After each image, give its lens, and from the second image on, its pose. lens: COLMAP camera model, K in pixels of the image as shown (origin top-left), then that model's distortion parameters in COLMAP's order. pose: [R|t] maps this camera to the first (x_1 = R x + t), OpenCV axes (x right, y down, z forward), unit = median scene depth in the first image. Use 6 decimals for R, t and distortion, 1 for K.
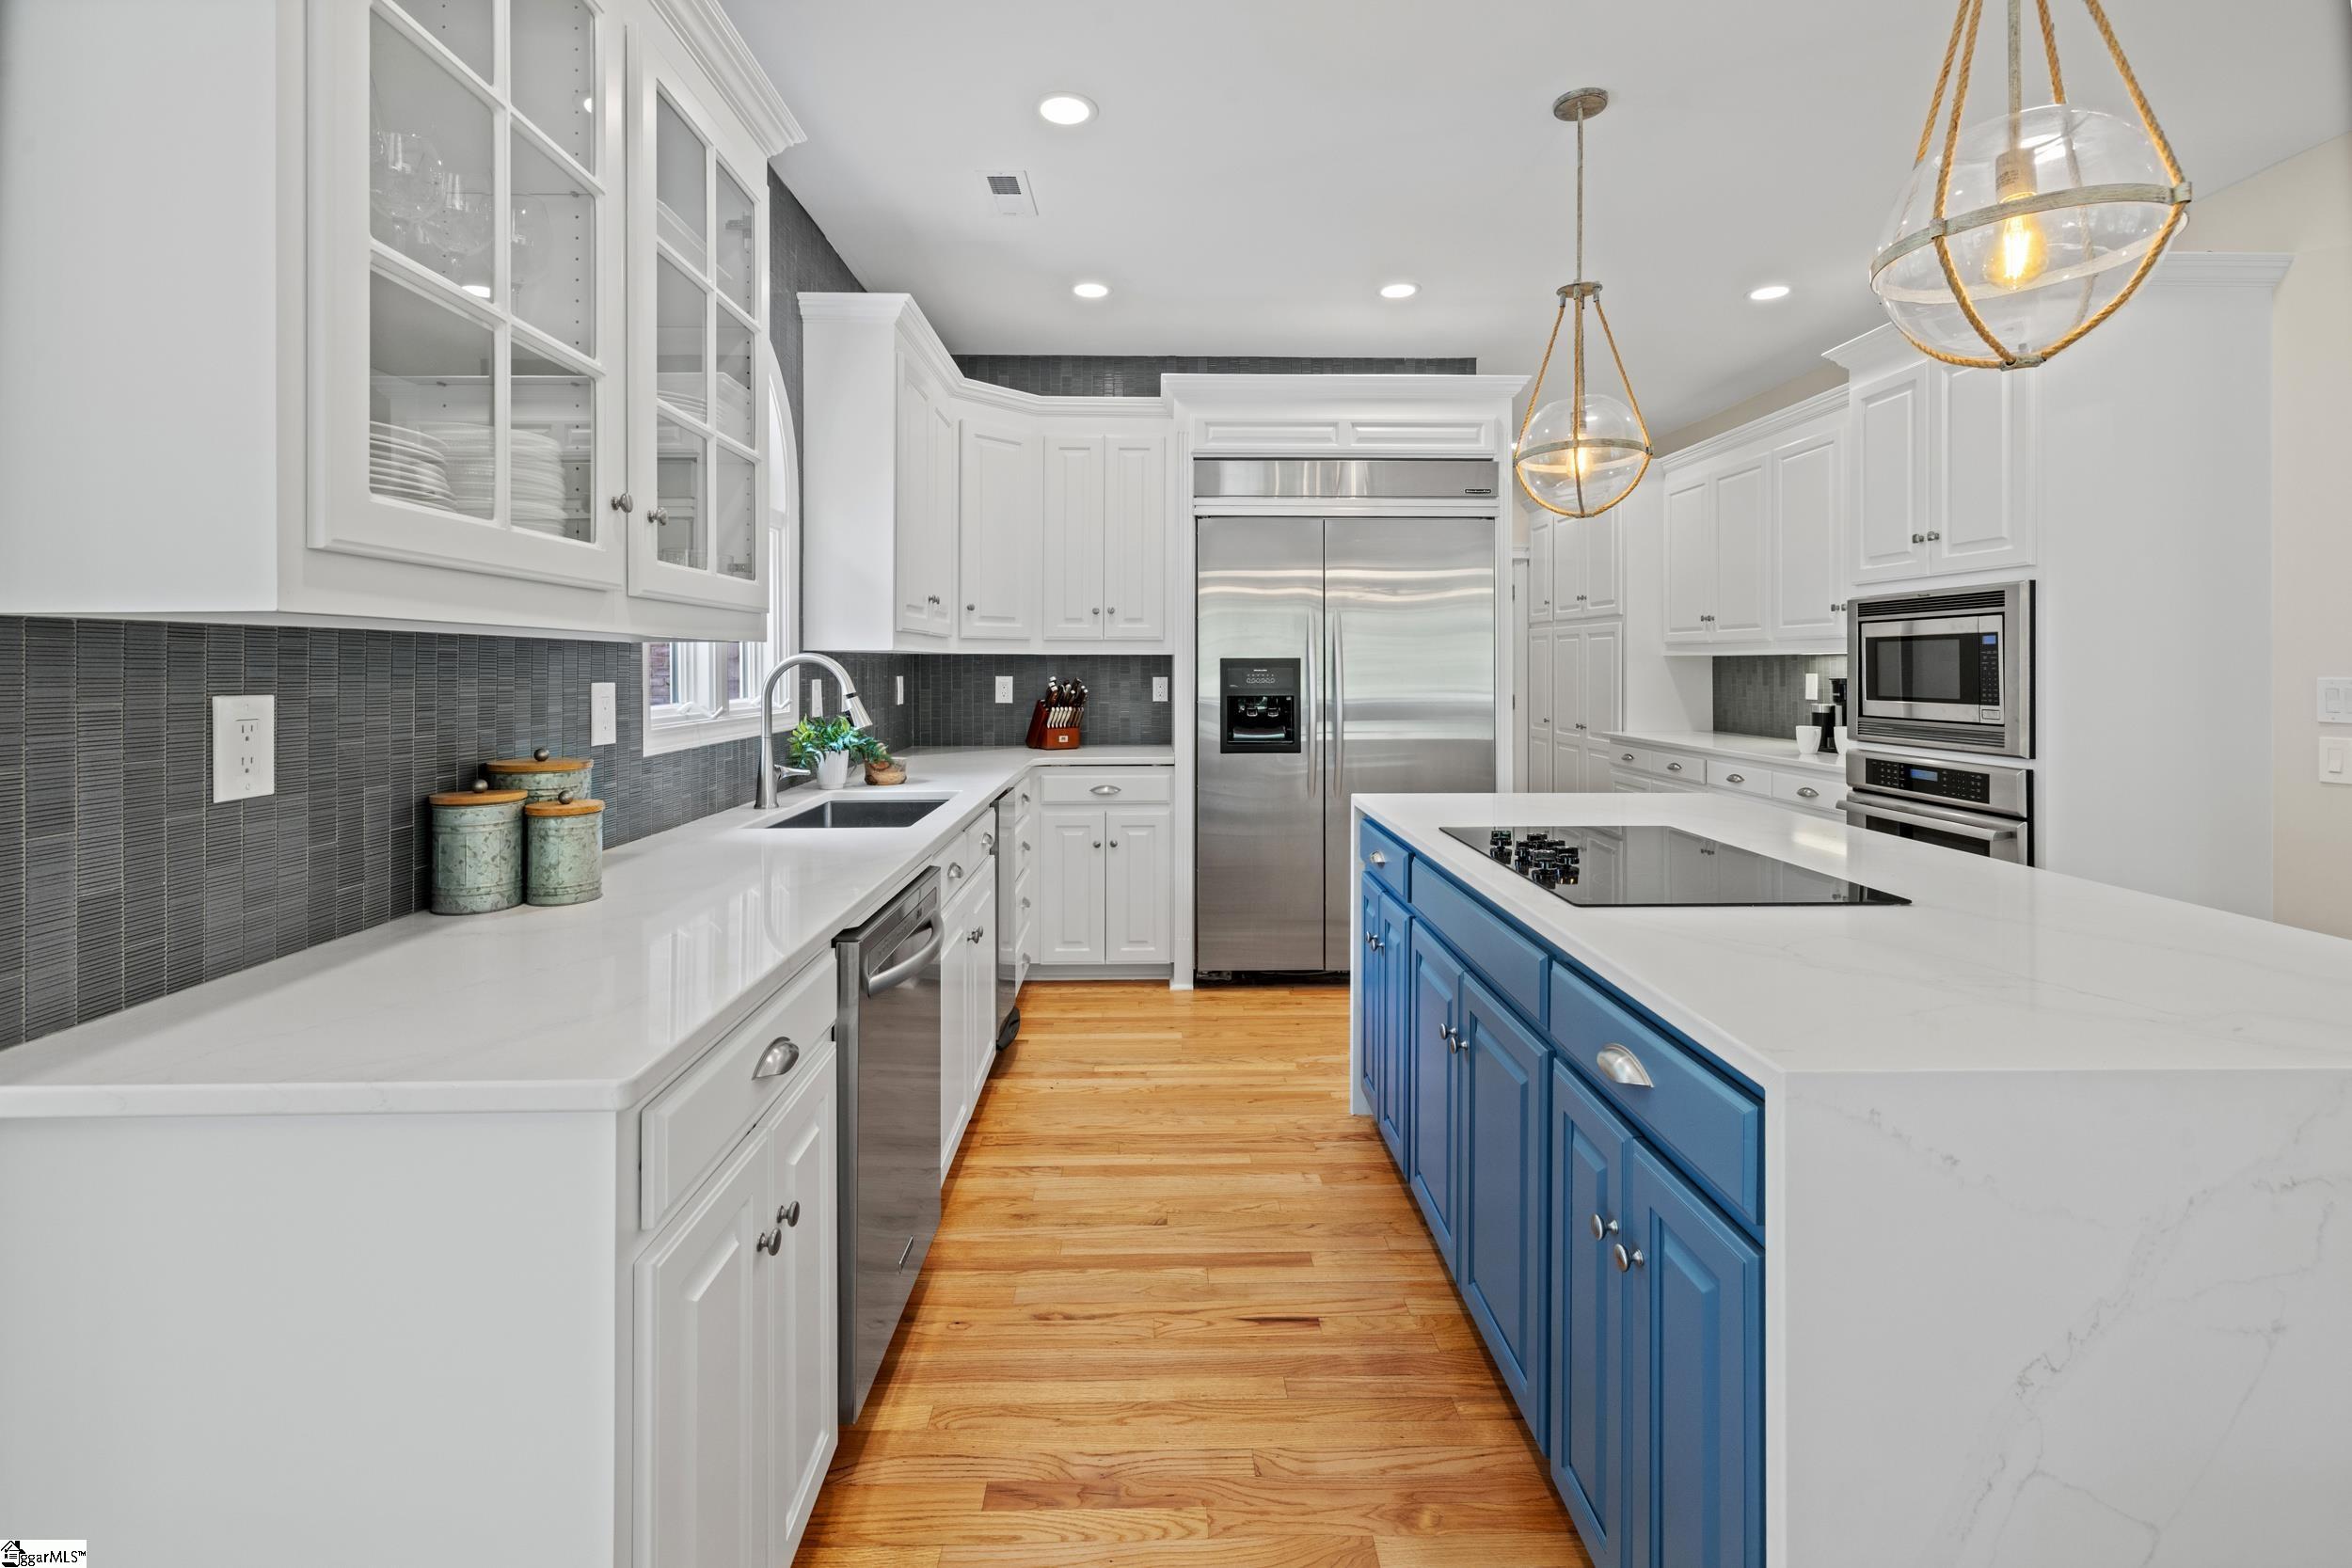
lens RADIAL K [[1022.4, 0, 1176.3], [0, 1022.4, 668.6], [0, 0, 1]] dist [-0.000176, -0.000072]
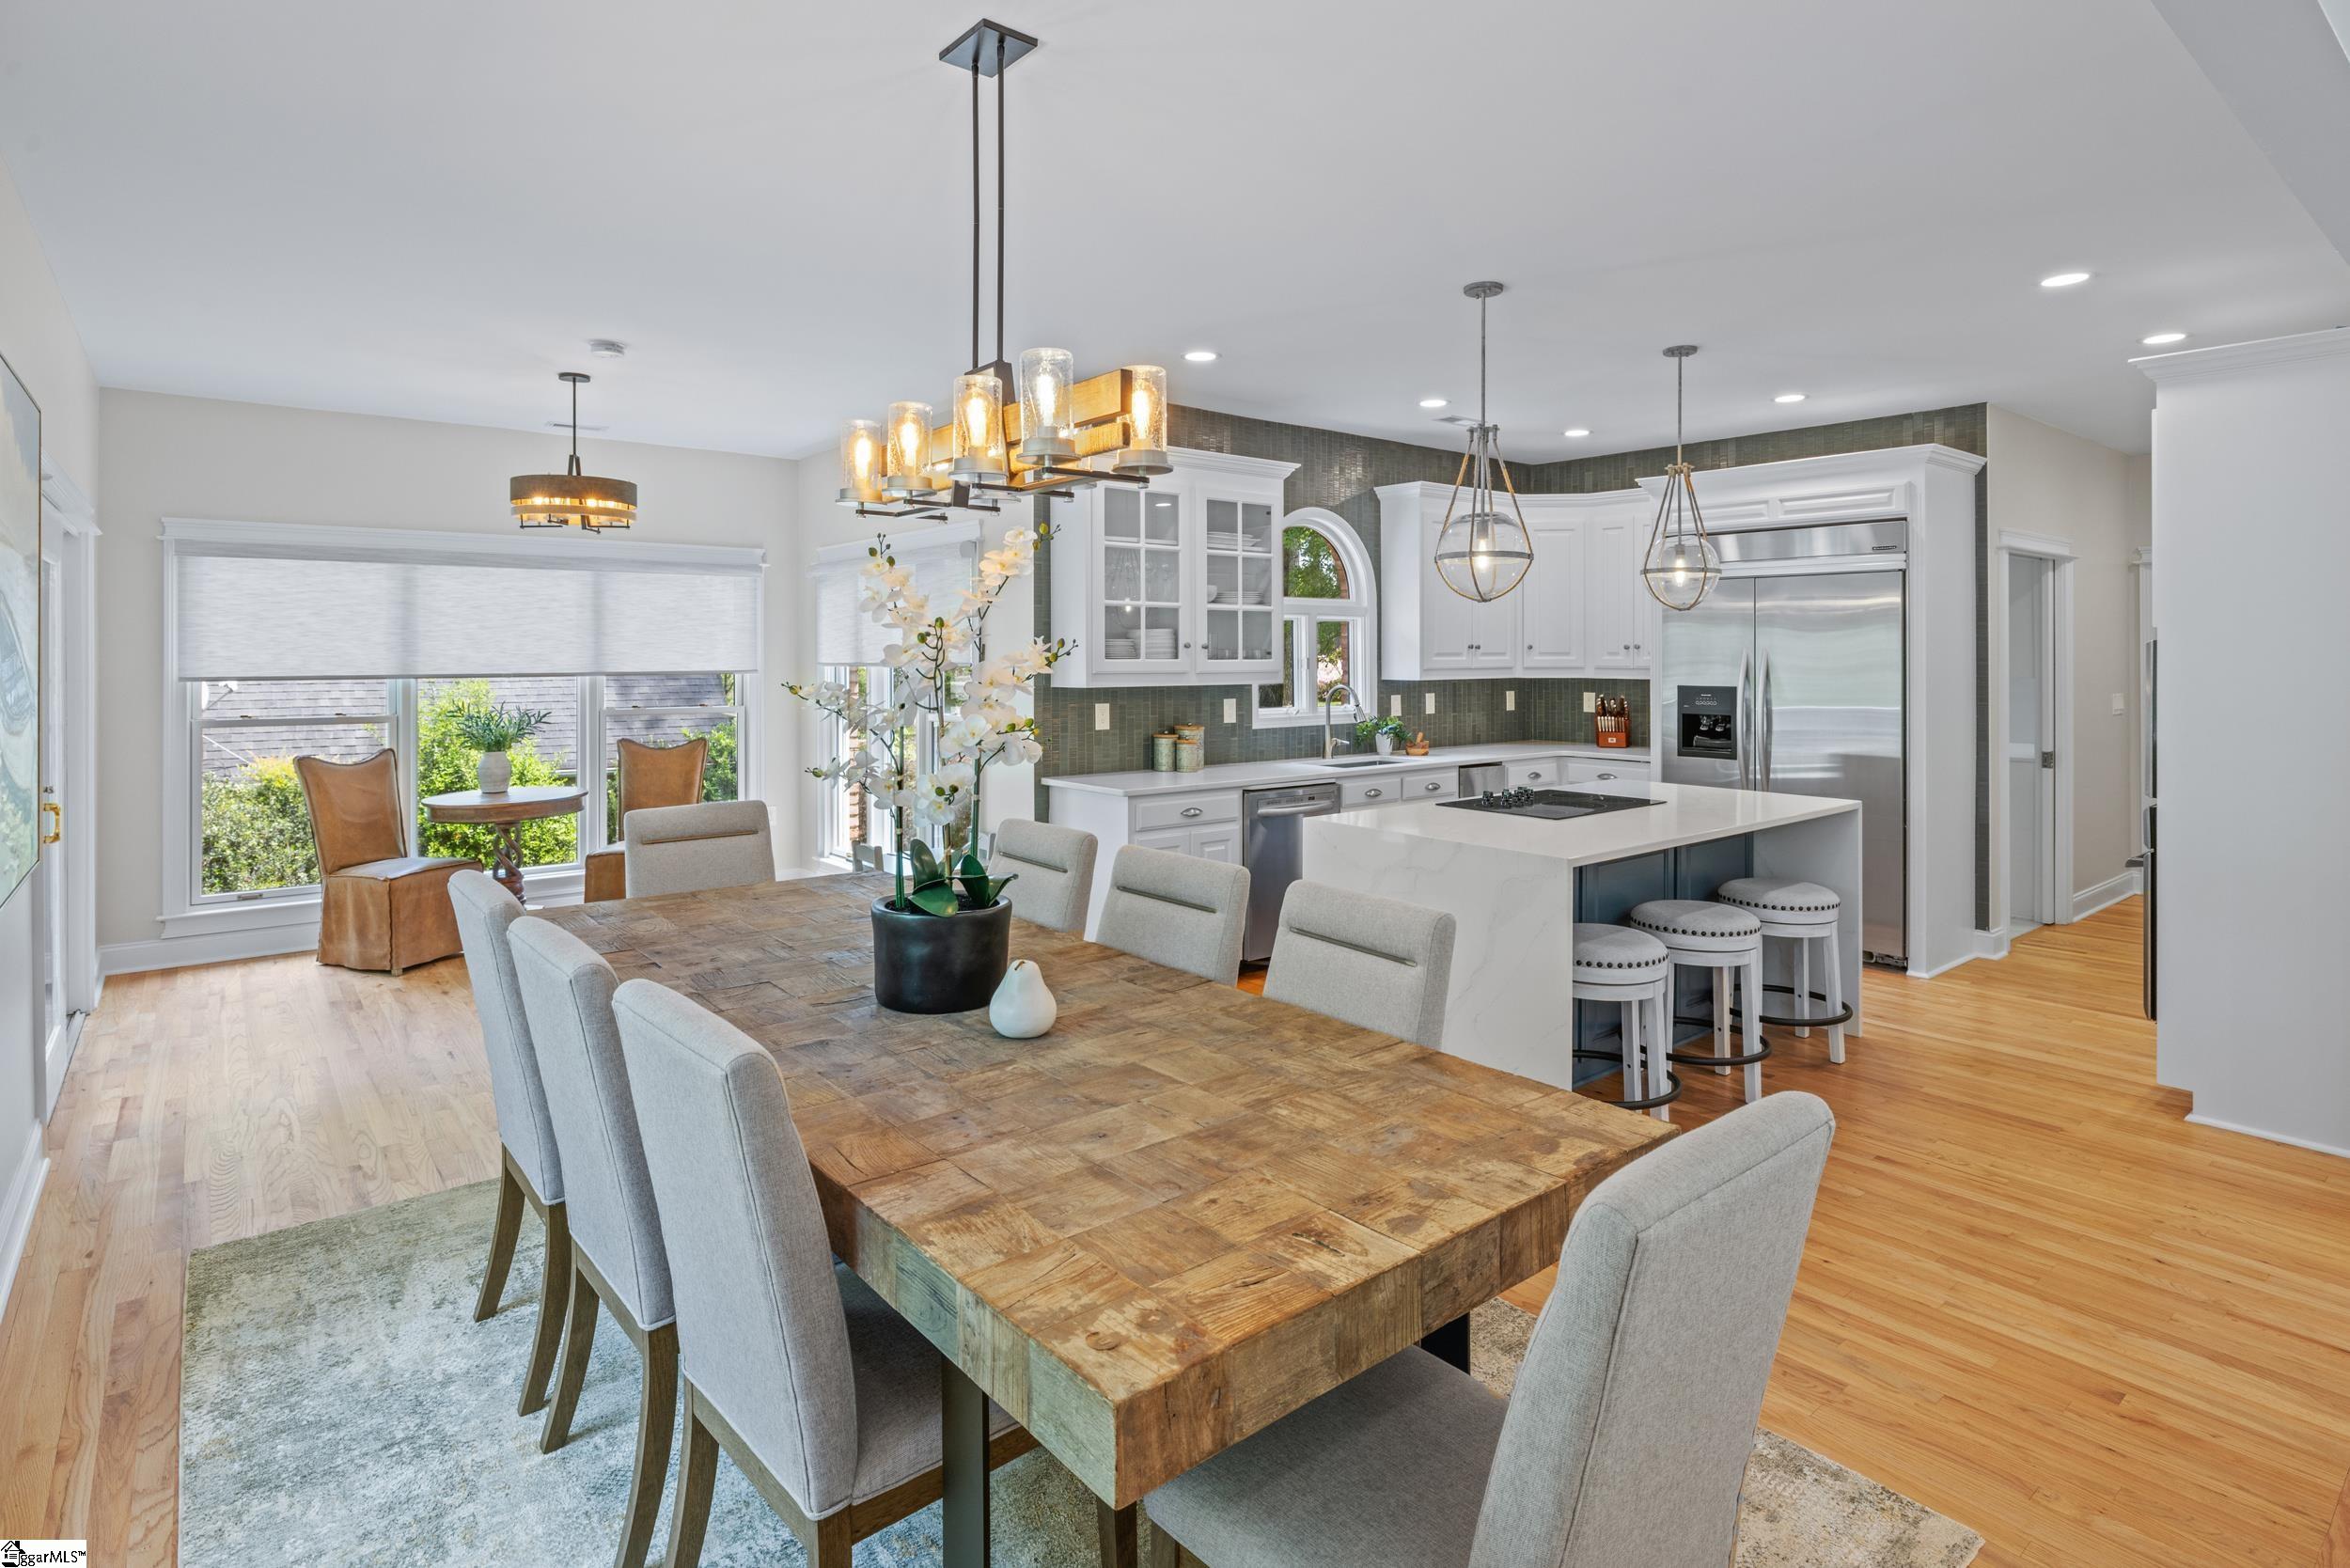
lens RADIAL K [[1201.4, 0, 1183.8], [0, 1201.4, 658.5], [0, 0, 1]] dist [0.000541, 0.000591]
pose [[0.614722, 0.003294, -0.788737, 1.125554], [-0.001457, 0.999994, 0.003041, -0.062289], [0.788742, -0.000720, 0.614724, -0.614004]]
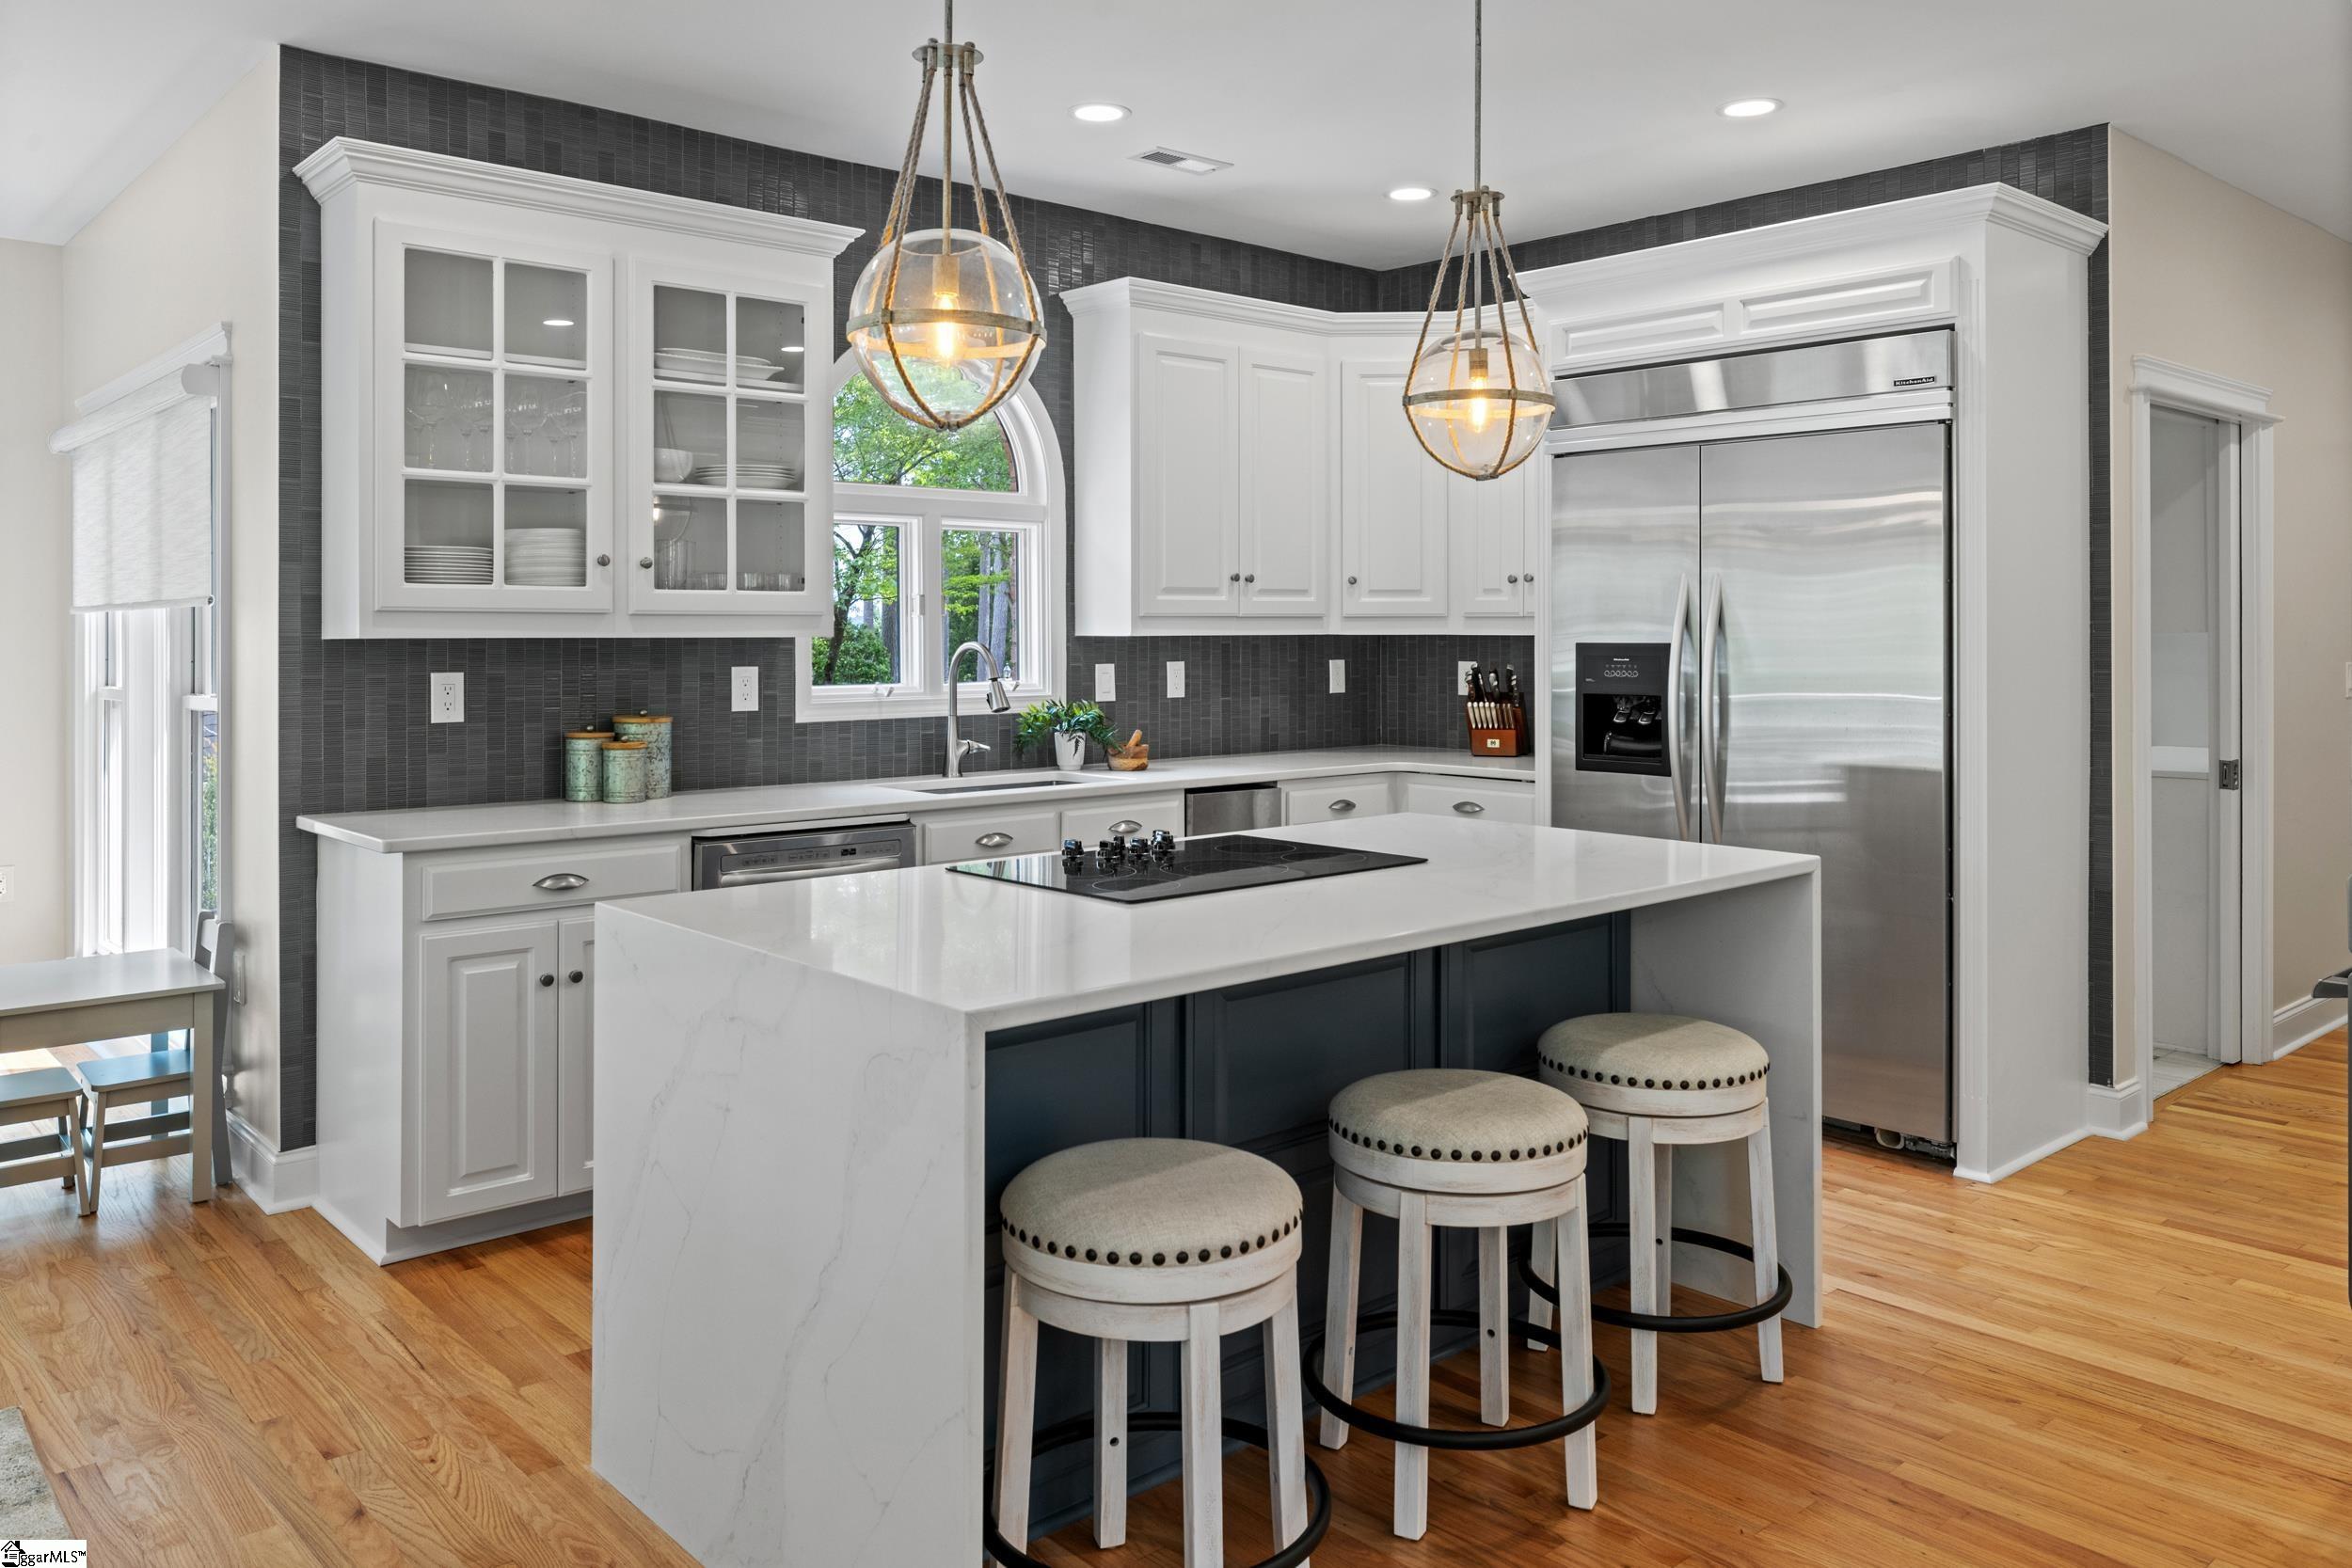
lens RADIAL K [[1720.7, 0, 1173.0], [0, 1720.7, 635.8], [0, 0, 1]] dist [-0.000350, 0.004077]
pose [[0.645981, 0.003094, -0.763347, 1.026407], [-0.001702, 0.999995, 0.002612, -0.022715], [0.763351, -0.000388, 0.645983, -0.047544]]
